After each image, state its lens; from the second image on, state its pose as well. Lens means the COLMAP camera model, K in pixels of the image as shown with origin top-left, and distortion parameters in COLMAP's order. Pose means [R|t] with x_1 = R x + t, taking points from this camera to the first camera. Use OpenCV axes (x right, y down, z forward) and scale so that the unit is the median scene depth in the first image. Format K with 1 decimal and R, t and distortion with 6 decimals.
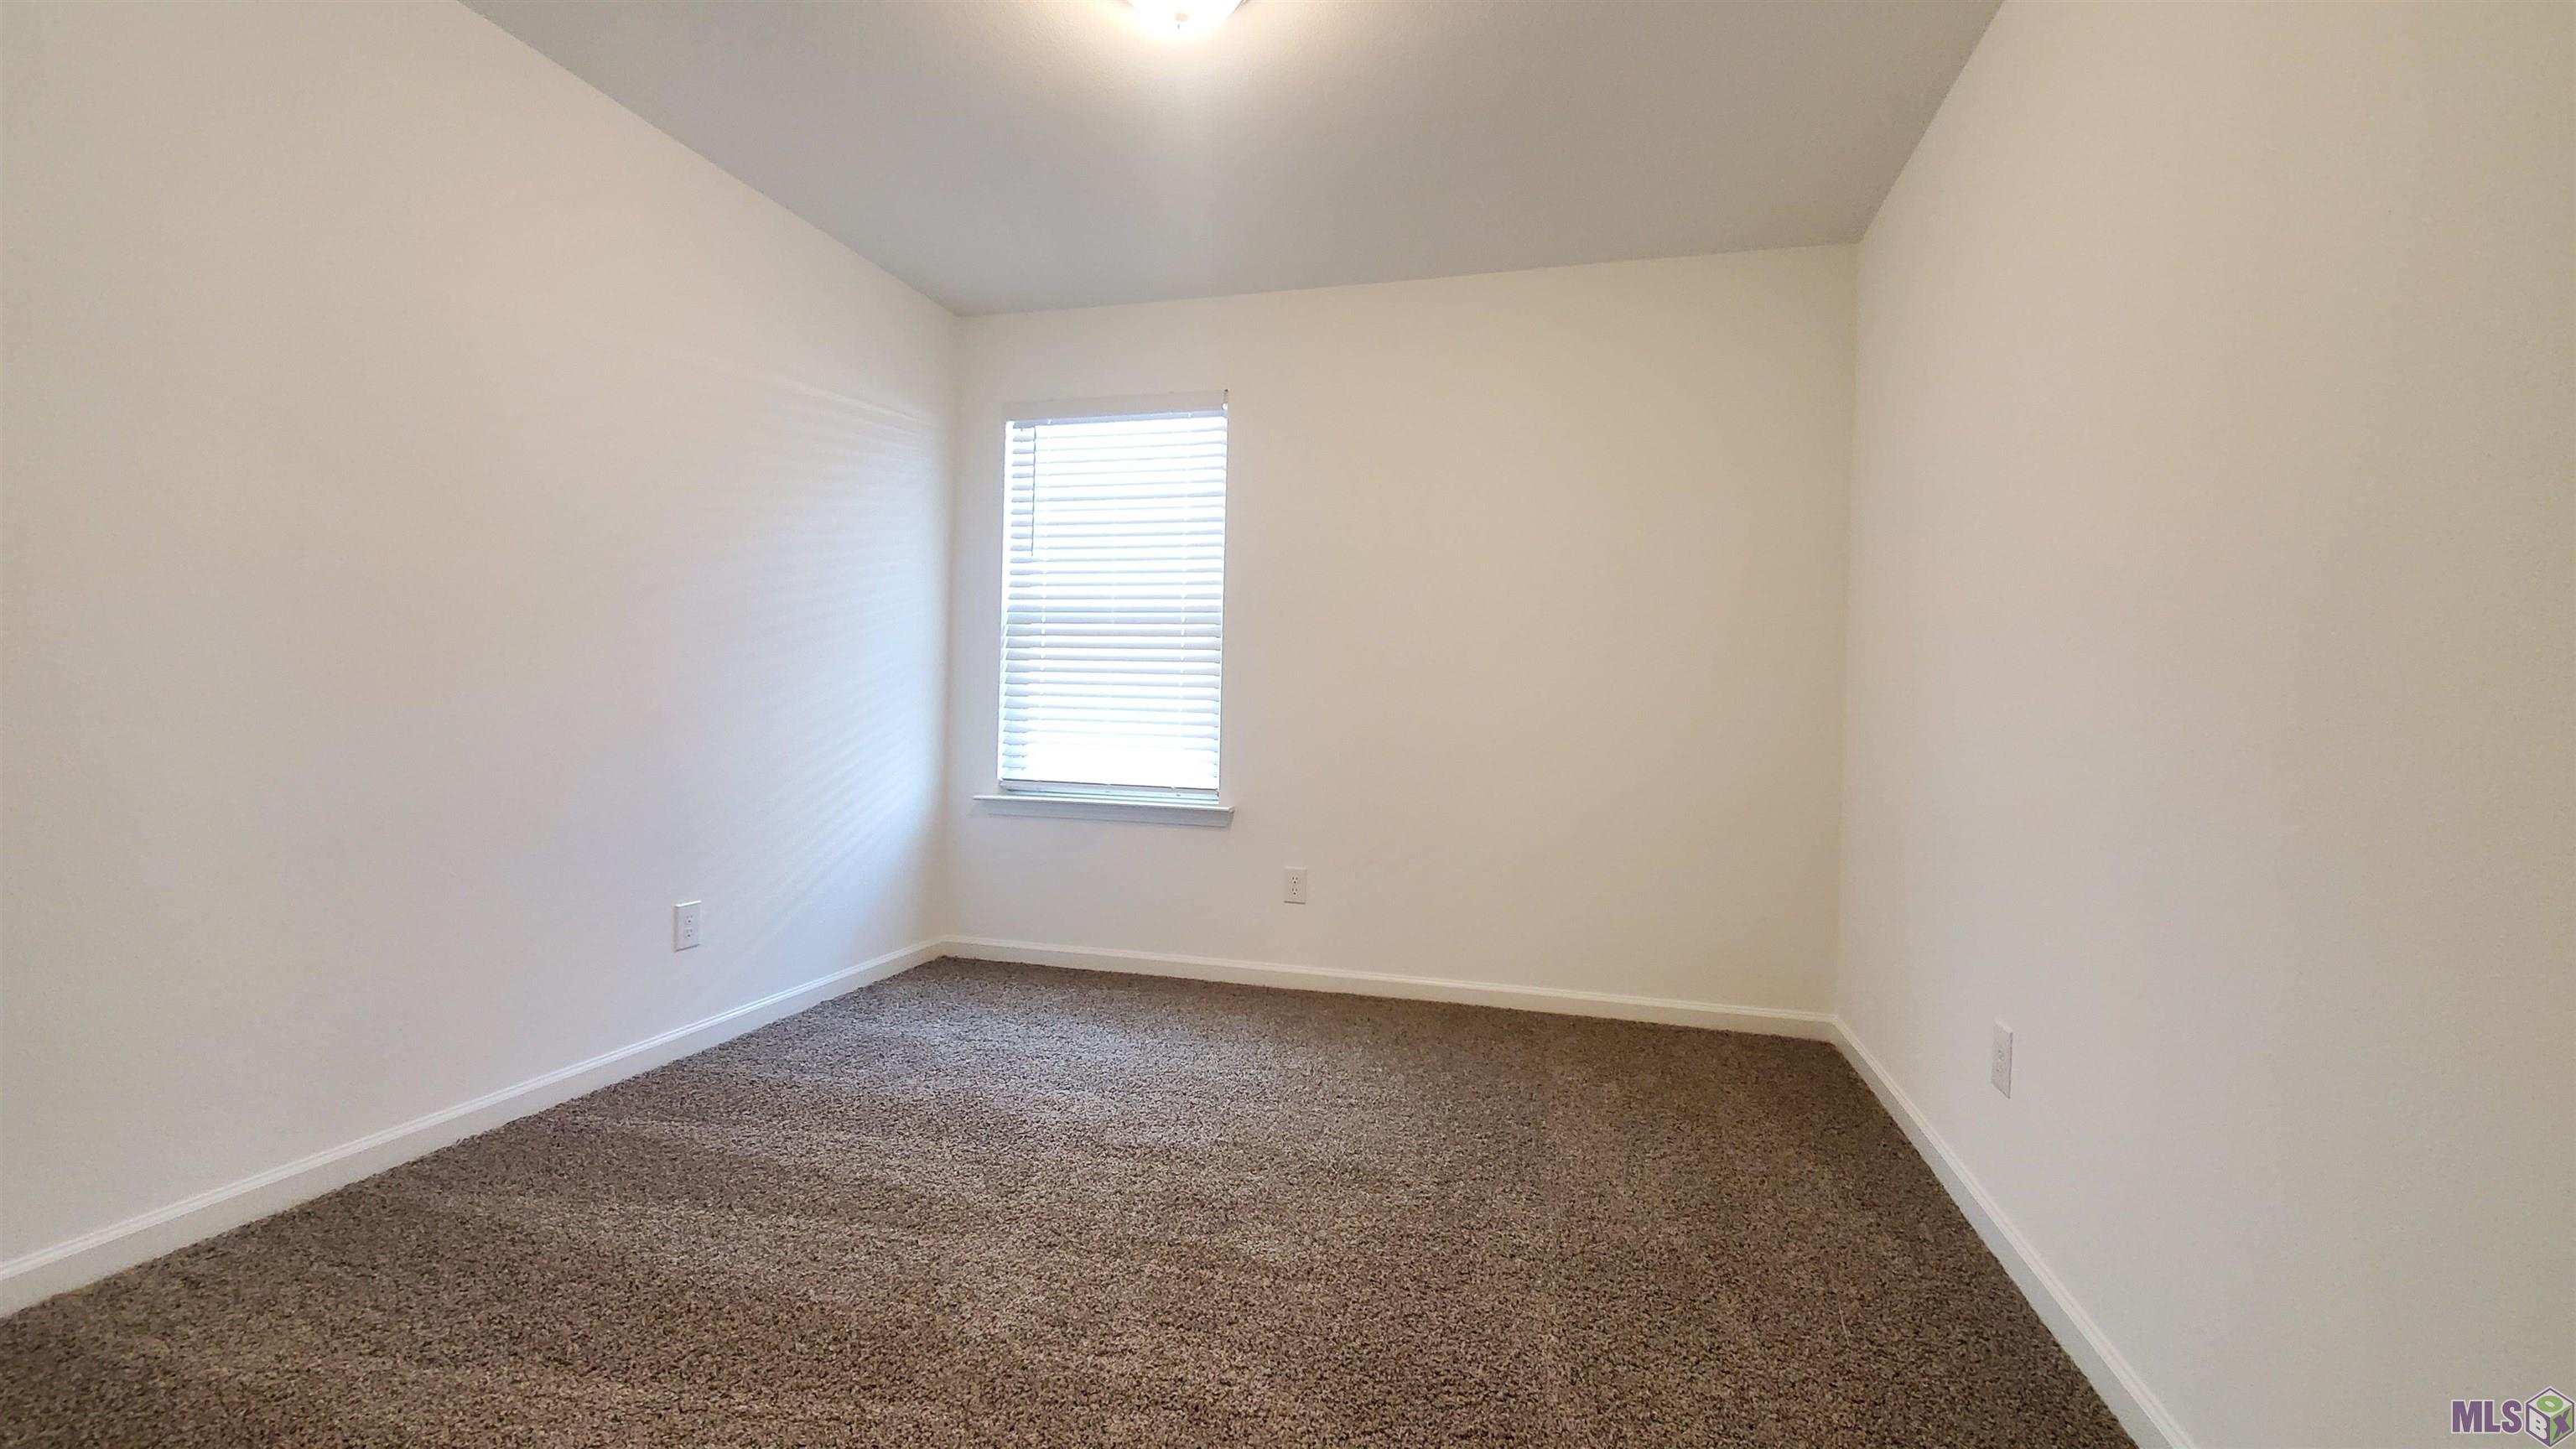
lens RADIAL K [[988.7, 0, 1309.8], [0, 988.7, 703.7], [0, 0, 1]] dist [-0.001202, -0.003543]
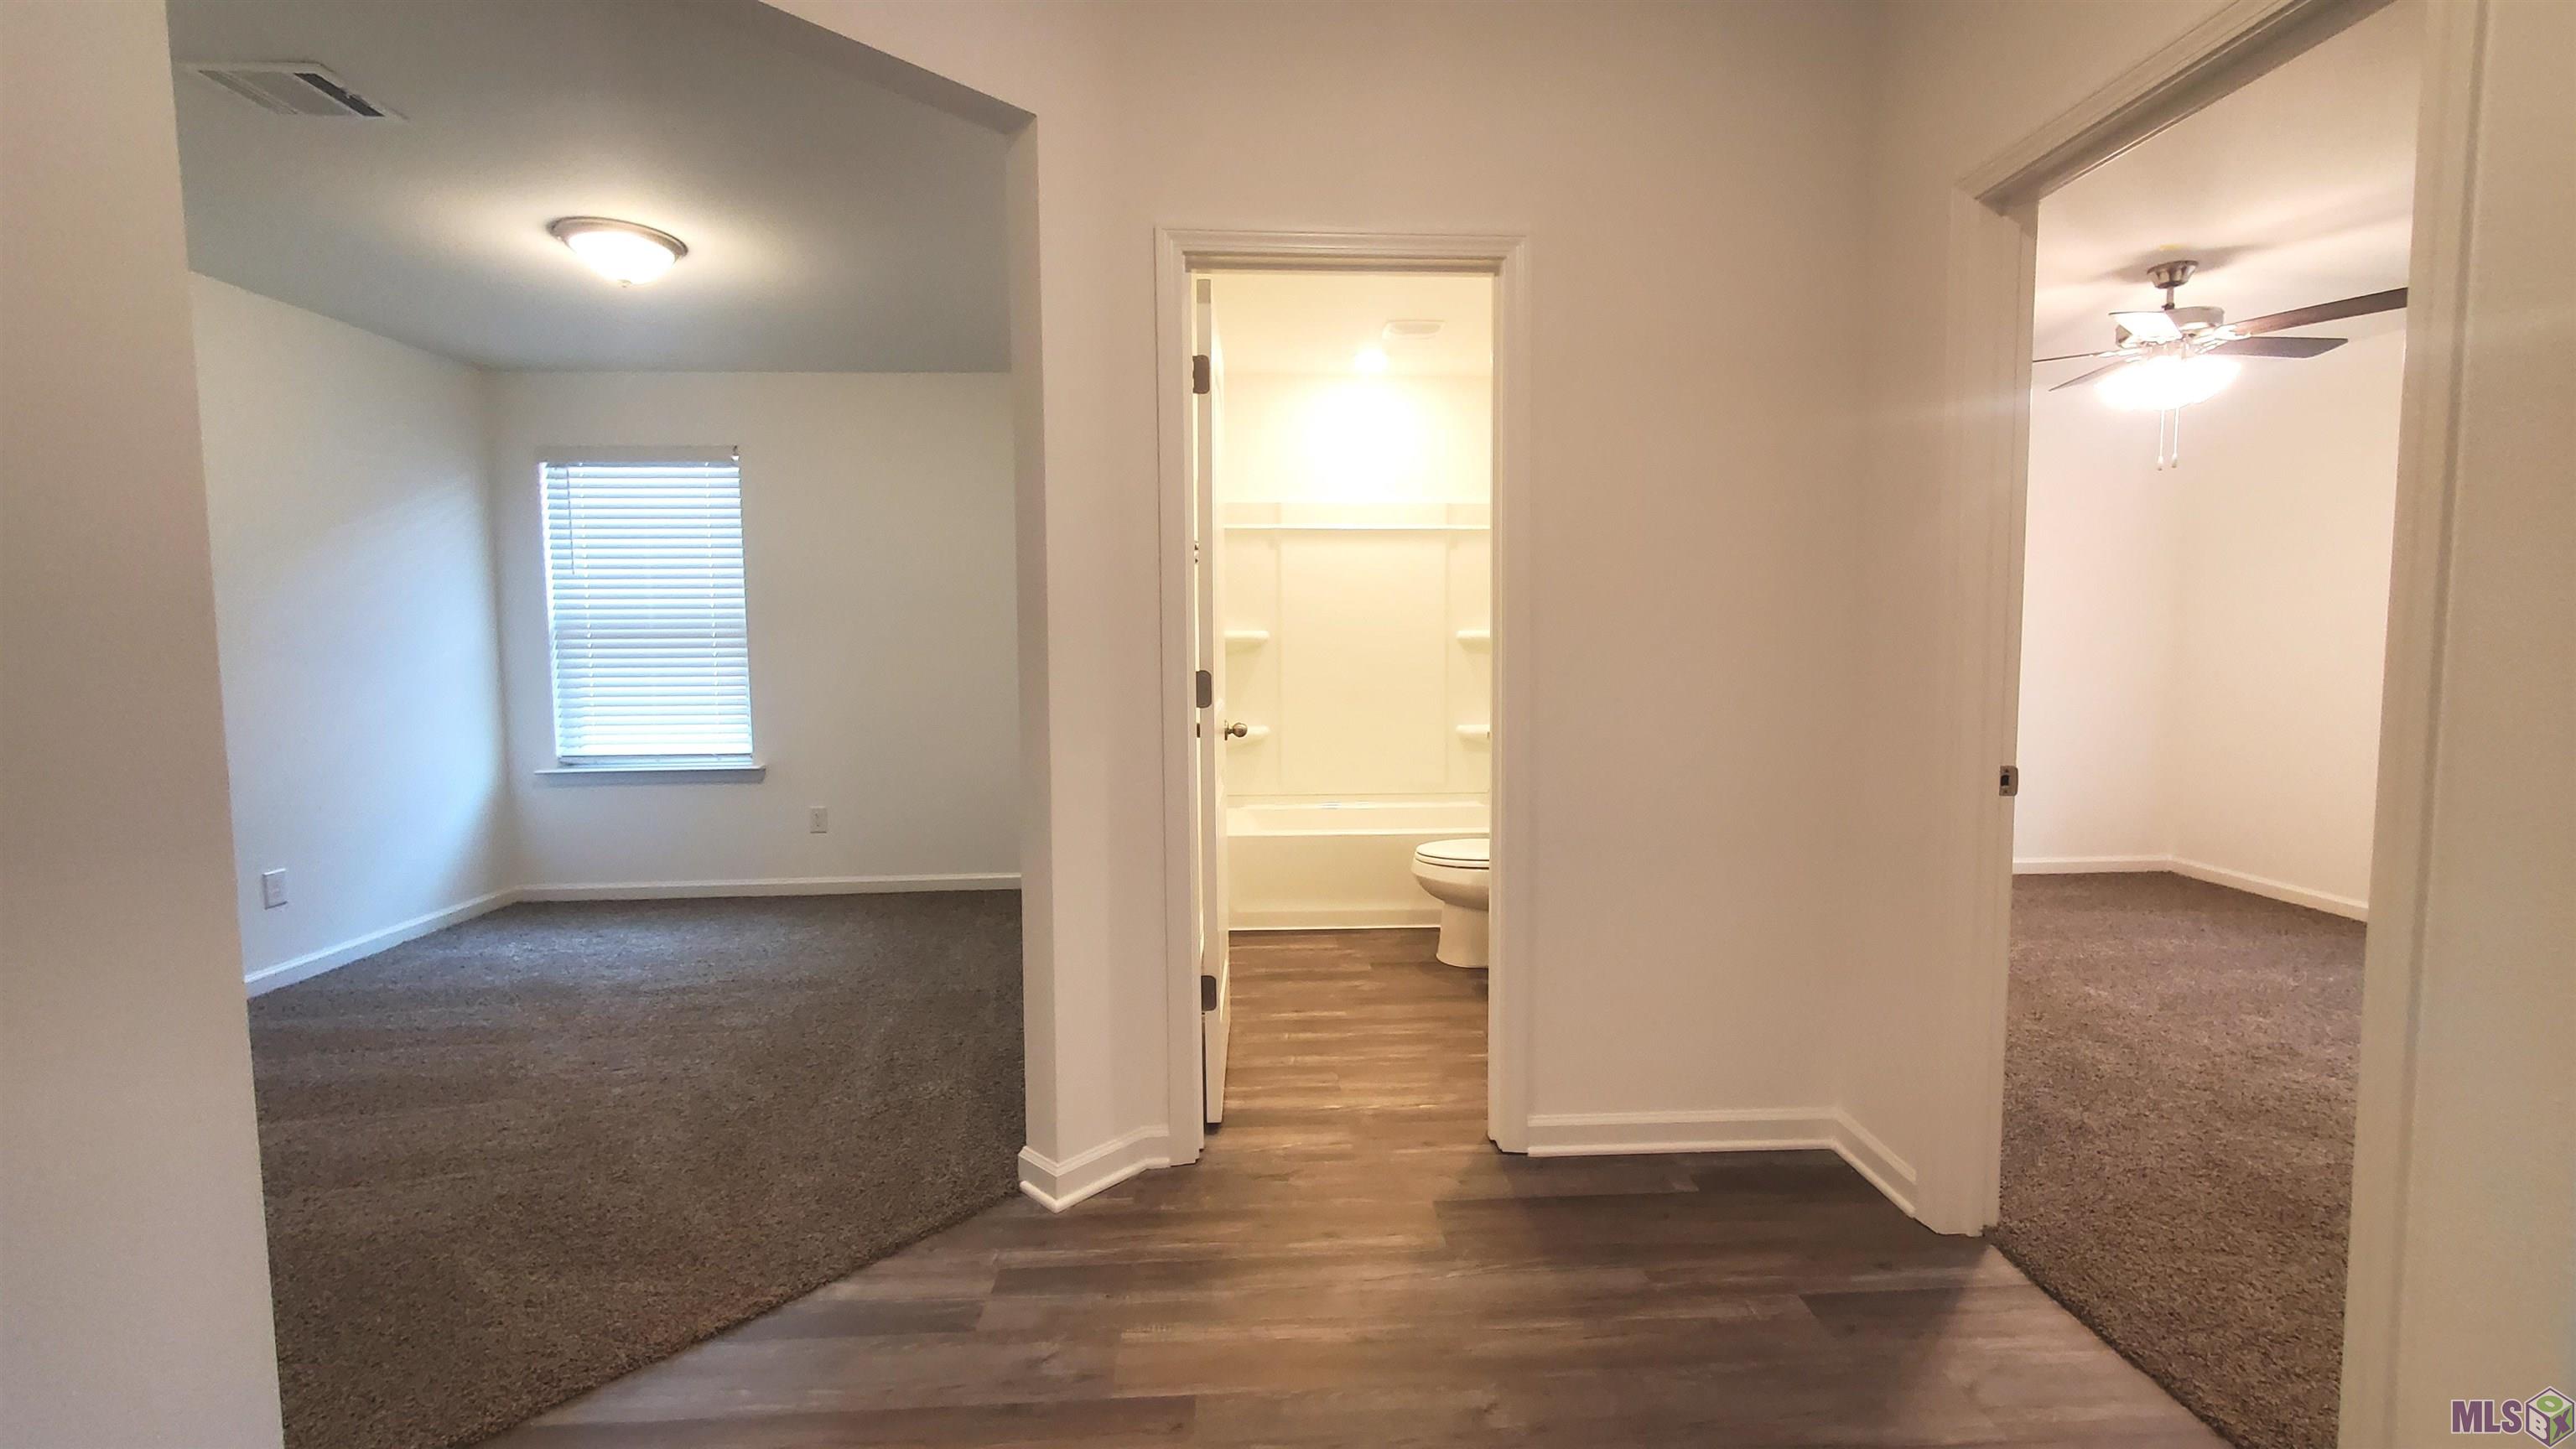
lens RADIAL K [[988.7, 0, 1299.3], [0, 988.7, 707.5], [0, 0, 1]] dist [-0.001202, -0.003543]
pose [[0.951708, -0.052742, 0.302441, 0.269144], [0.030533, 0.996509, 0.077700, -0.070590], [-0.305484, -0.064713, 0.949996, -0.613249]]
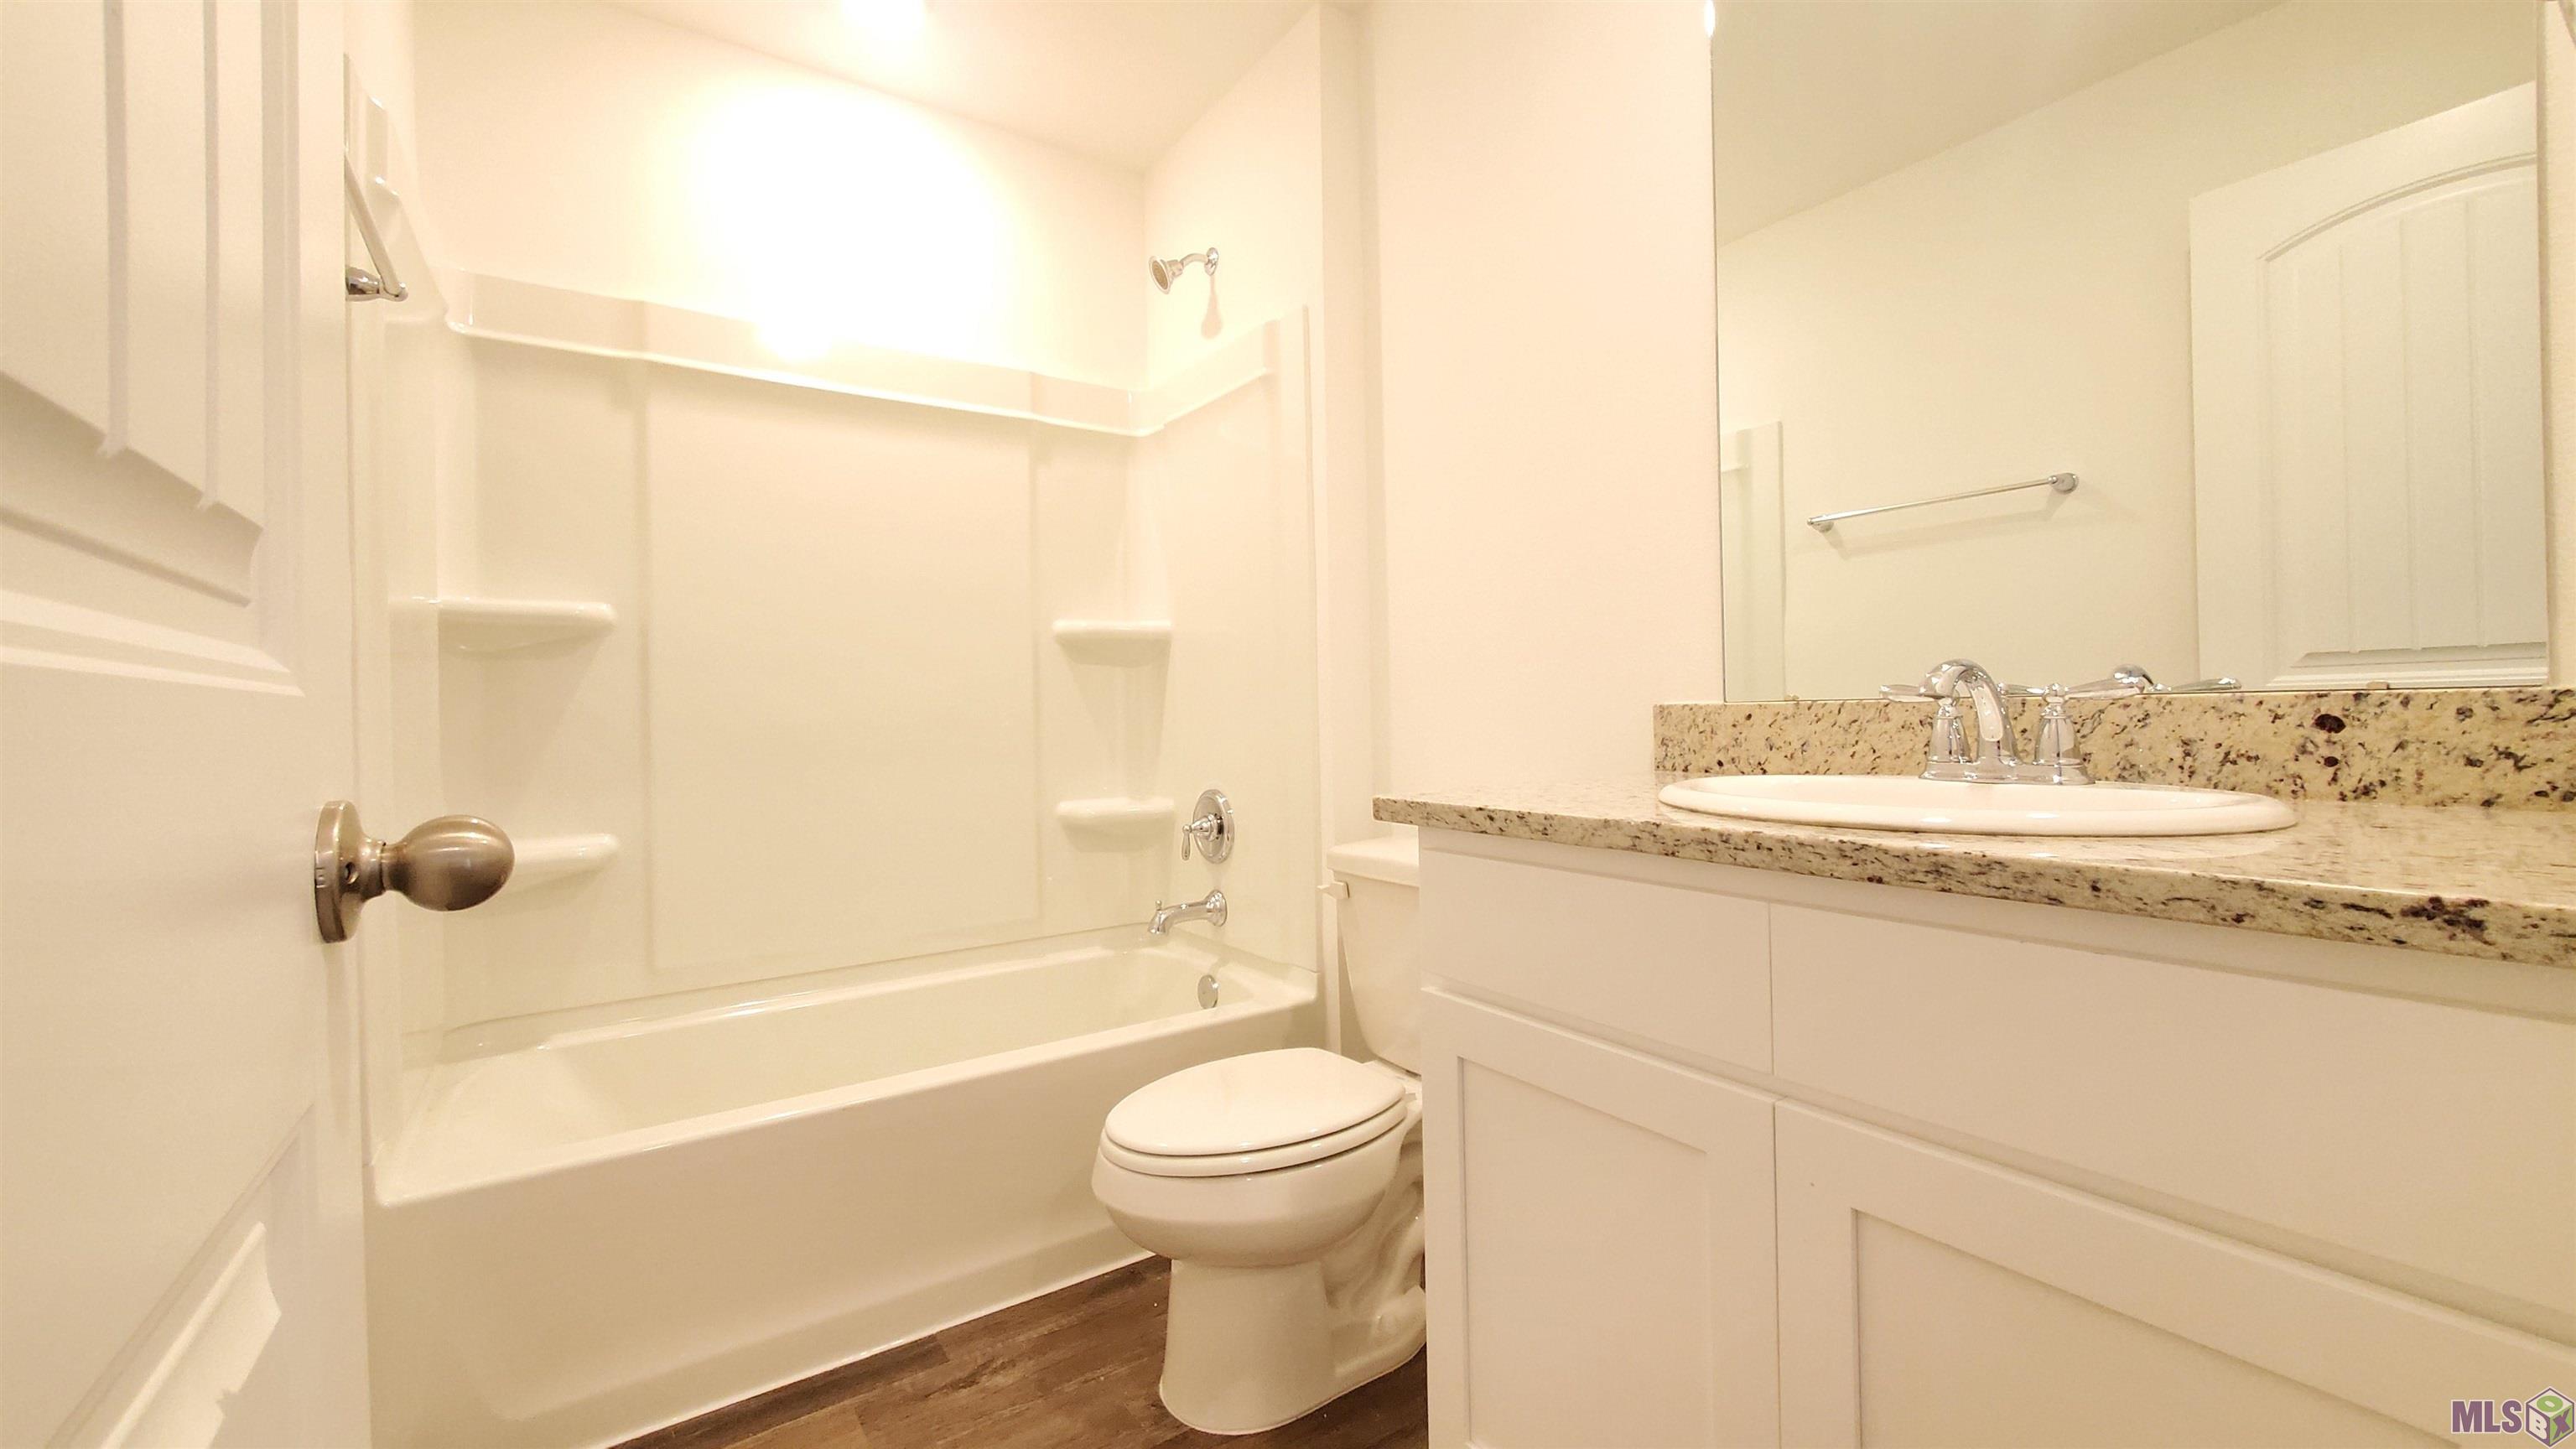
lens RADIAL K [[988.7, 0, 1260.7], [0, 988.7, 722.1], [0, 0, 1]] dist [-0.001202, -0.003543]
pose [[0.642299, -0.042916, 0.765252, 0.498635], [0.038578, 0.998976, 0.023644, 0.014450], [-0.765483, 0.014335, 0.643297, 0.238504]]
